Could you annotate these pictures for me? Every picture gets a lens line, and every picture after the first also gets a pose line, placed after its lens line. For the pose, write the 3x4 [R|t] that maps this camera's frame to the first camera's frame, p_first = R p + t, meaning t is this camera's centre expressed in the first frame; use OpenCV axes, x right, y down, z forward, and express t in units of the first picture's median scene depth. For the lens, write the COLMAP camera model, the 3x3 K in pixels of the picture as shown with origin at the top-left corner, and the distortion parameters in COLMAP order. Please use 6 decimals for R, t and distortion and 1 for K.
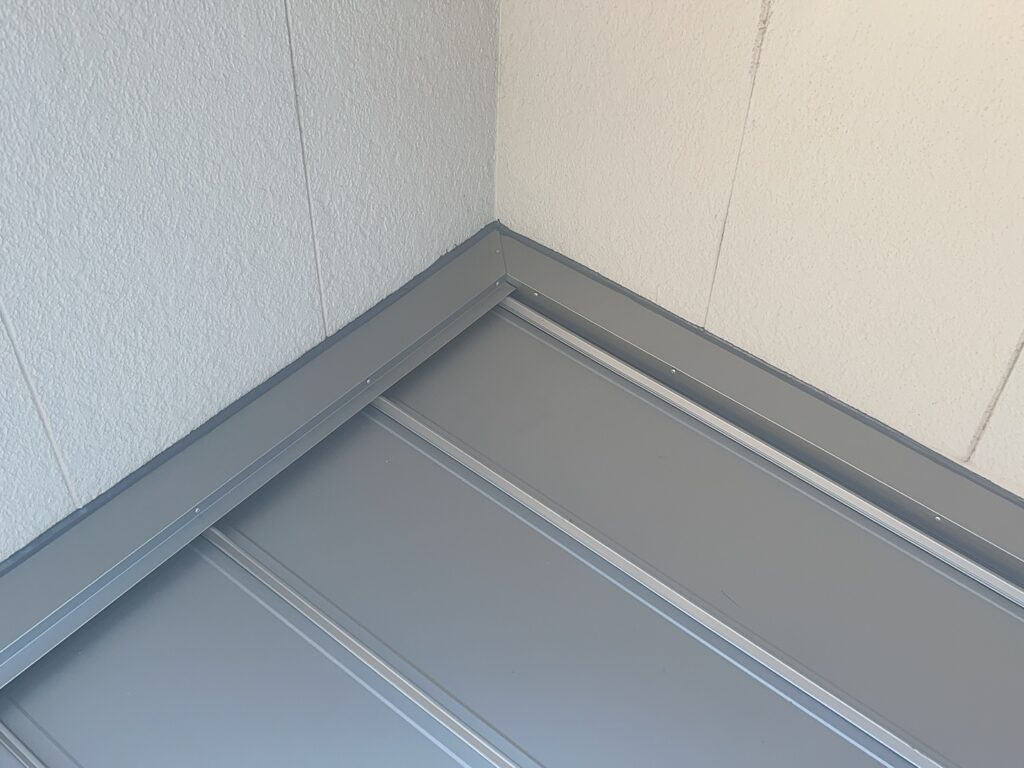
lens RADIAL K [[969.9, 0, 512.0], [0, 969.9, 384.0], [0, 0, 1]] dist [0.010774, -0.018924]
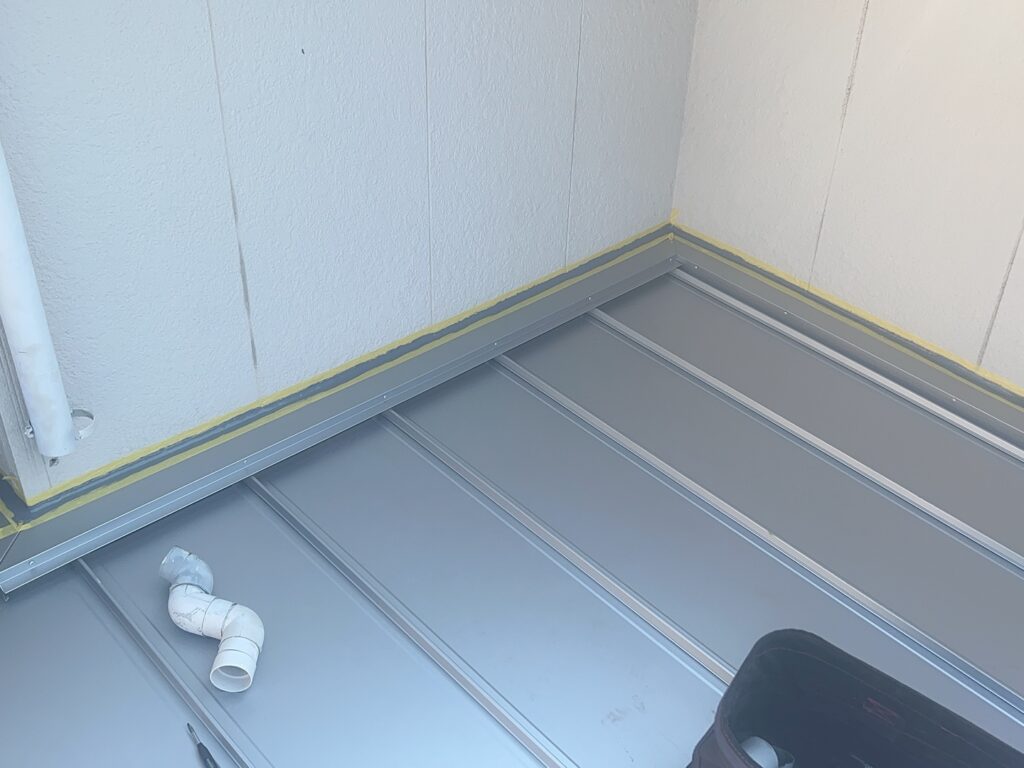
lens RADIAL K [[969.9, 0, 512.0], [0, 969.9, 384.0], [0, 0, 1]] dist [0.010774, -0.018924]
pose [[0.989035, 0.074862, -0.127304, -0.061116], [-0.093555, 0.984576, -0.147845, 0.382635], [0.114273, 0.158133, 0.980783, -0.569403]]
